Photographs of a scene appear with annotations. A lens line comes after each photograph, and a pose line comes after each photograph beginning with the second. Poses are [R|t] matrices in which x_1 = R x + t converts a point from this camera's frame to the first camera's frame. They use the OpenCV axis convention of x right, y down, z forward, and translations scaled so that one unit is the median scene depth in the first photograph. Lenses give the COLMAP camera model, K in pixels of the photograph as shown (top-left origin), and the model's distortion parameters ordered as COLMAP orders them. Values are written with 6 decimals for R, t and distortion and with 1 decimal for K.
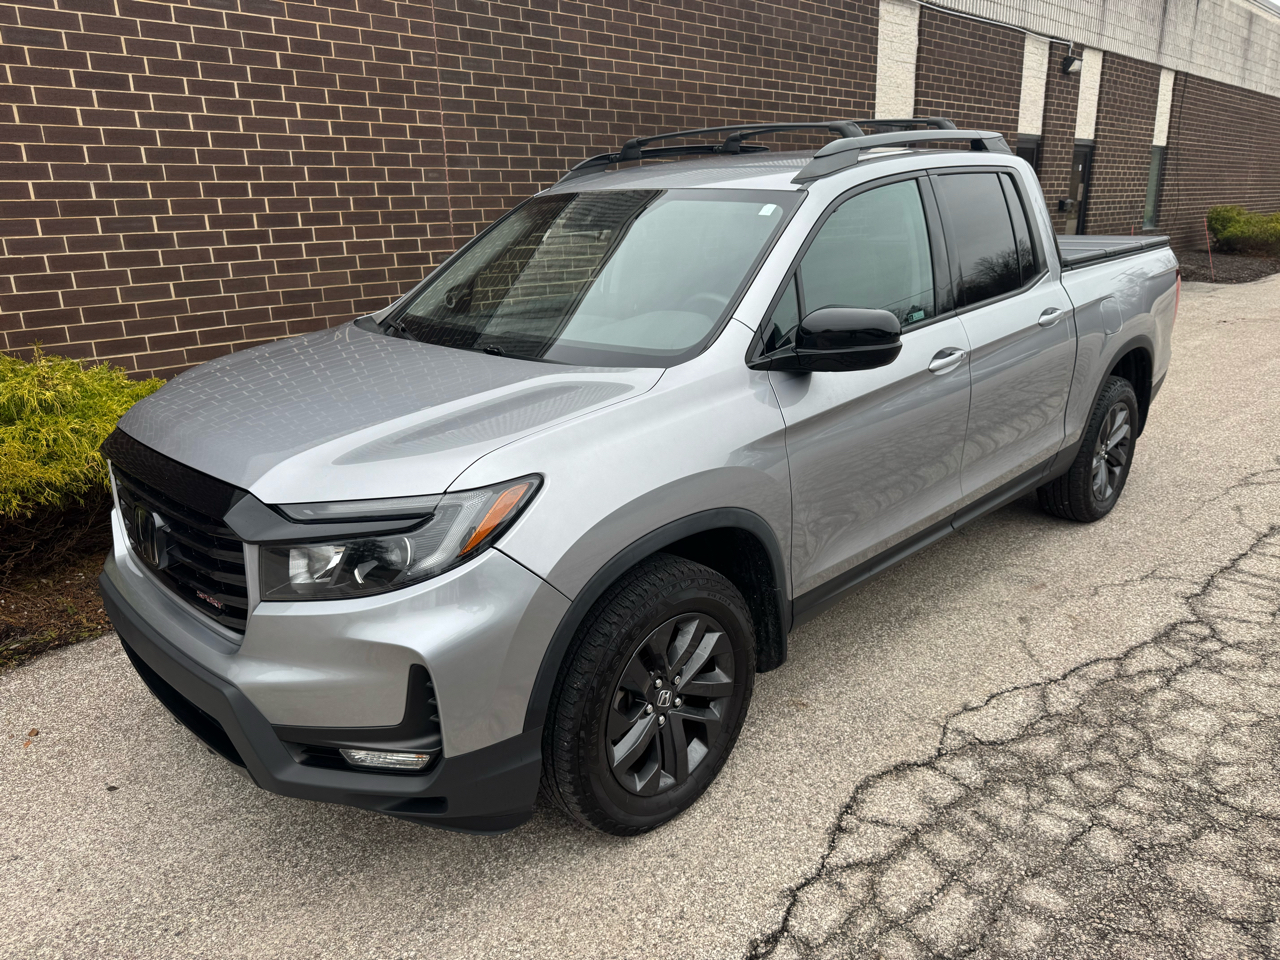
lens RADIAL K [[909.6, 0, 640.0], [0, 909.6, 480.0], [0, 0, 1]] dist [0.012295, -0.012854]
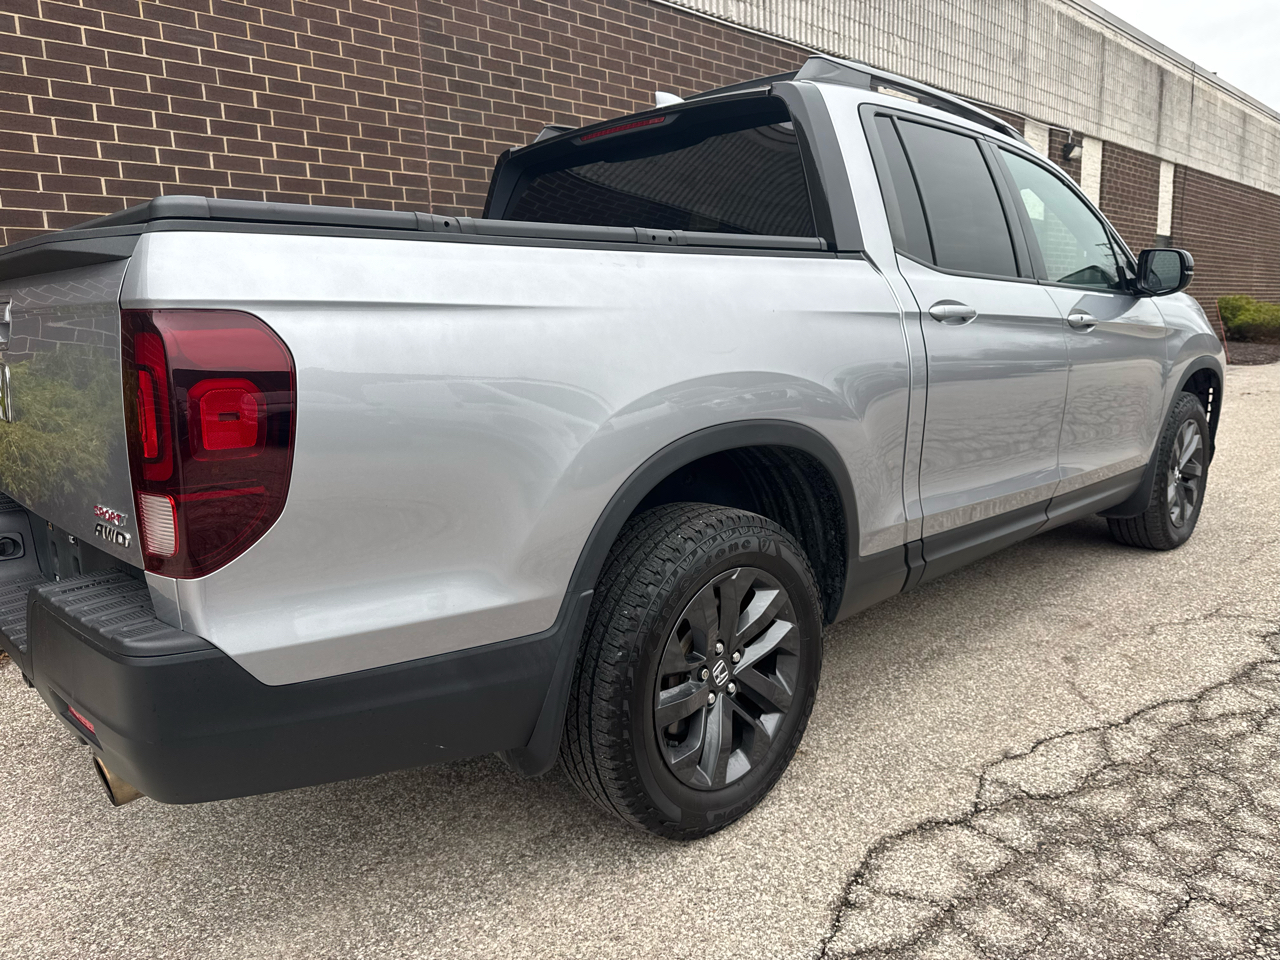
lens RADIAL K [[913.5, 0, 643.1], [0, 913.5, 474.8], [0, 0, 1]] dist [0.002190, -0.001514]
pose [[0.999944, -0.000381, -0.010570, 0.045288], [-0.000897, 0.992693, -0.120663, 0.093076], [0.010539, 0.120666, 0.992637, 0.161448]]
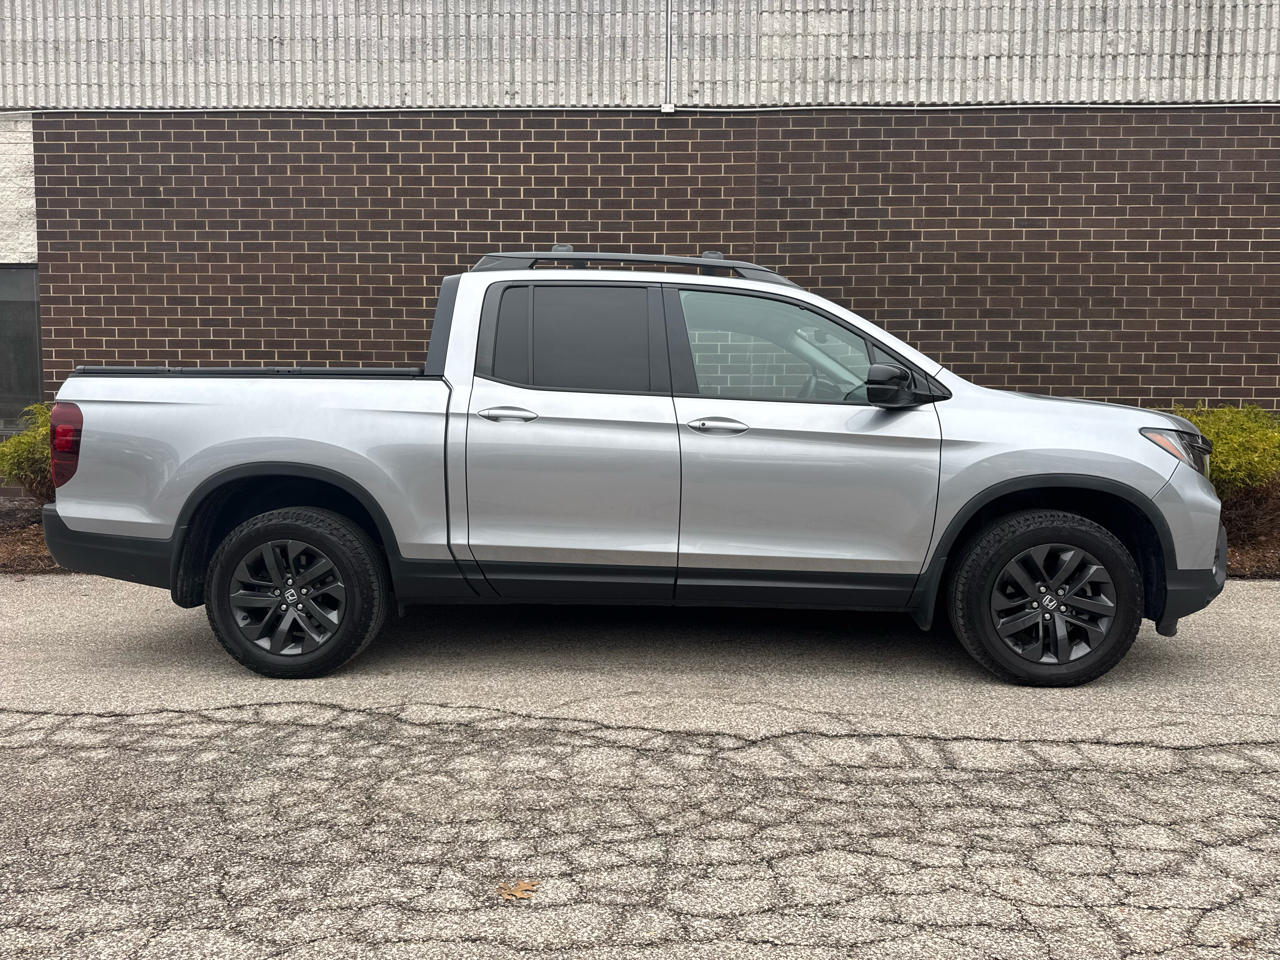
lens RADIAL K [[898.6, 0, 640.0], [0, 898.6, 480.0], [0, 0, 1]] dist [0.055835, -0.063155]
pose [[0.675307, 0.082004, -0.732964, 1.227239], [-0.232853, 0.966676, -0.106385, 0.028333], [0.699814, 0.242516, 0.671898, 0.281840]]
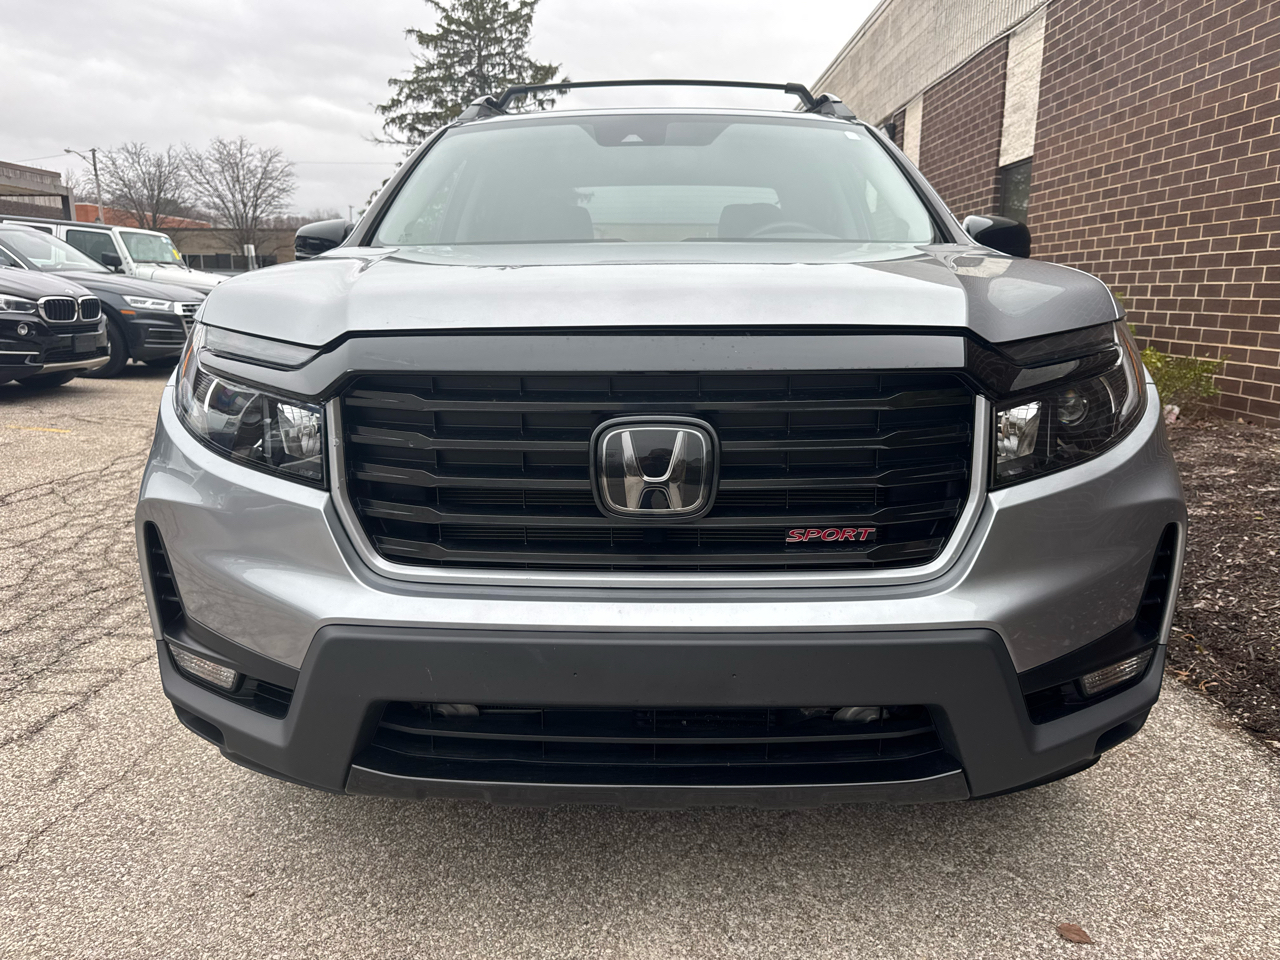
lens RADIAL K [[909.6, 0, 640.0], [0, 909.6, 480.0], [0, 0, 1]] dist [0.012295, -0.012854]
pose [[-0.715048, 0.162374, -0.679957, 1.029150], [-0.186146, 0.893312, 0.409076, -0.472889], [0.673837, 0.419081, -0.608536, 1.977161]]
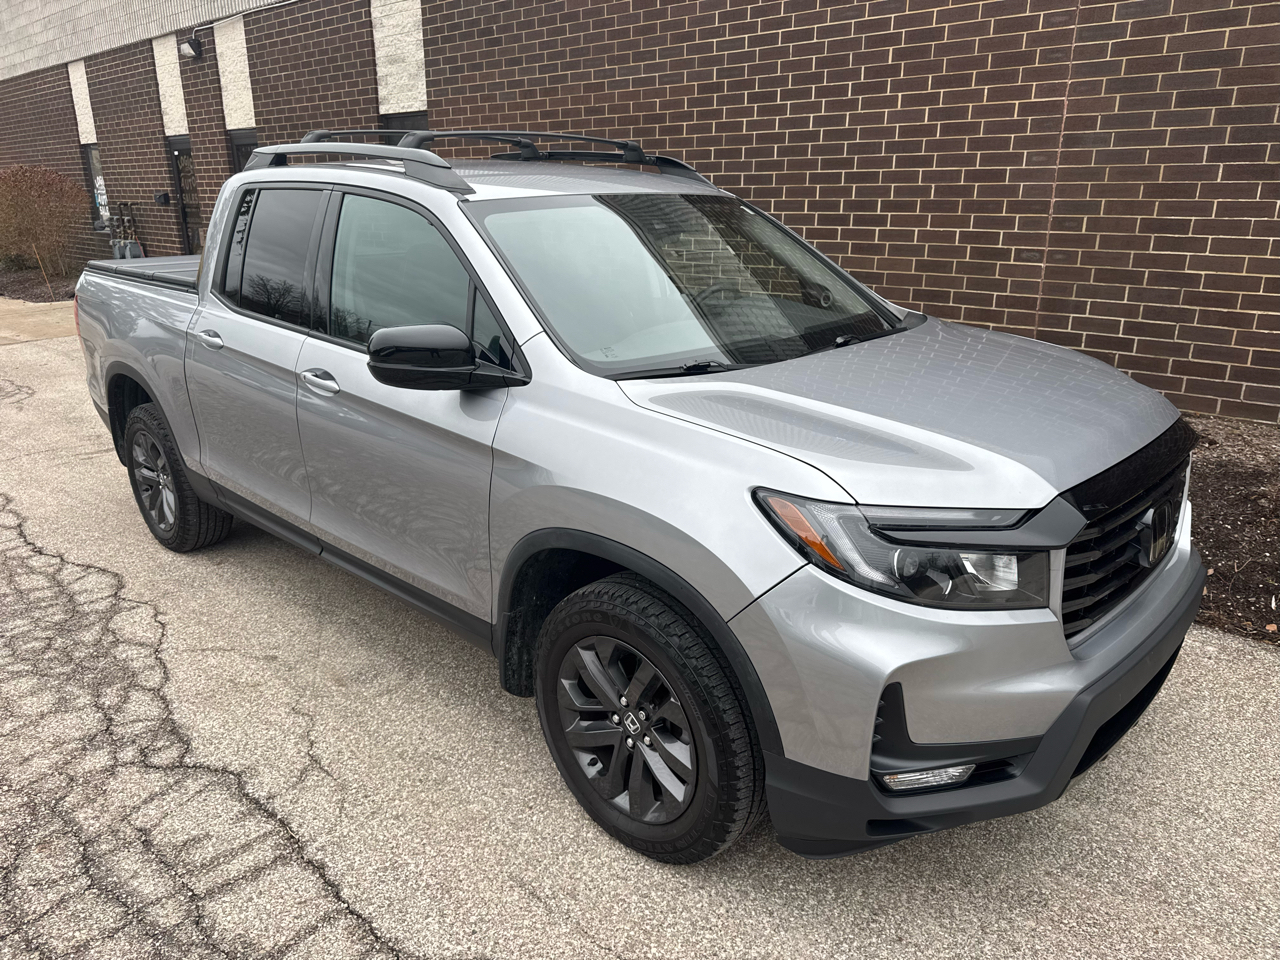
lens RADIAL K [[906.3, 0, 638.8], [0, 906.3, 479.1], [0, 0, 1]] dist [0.006925, -0.005682]
pose [[0.033781, 0.326206, -0.944695, 1.360514], [-0.284543, 0.909255, 0.303794, -0.446865], [0.958068, 0.258544, 0.123535, 1.285125]]
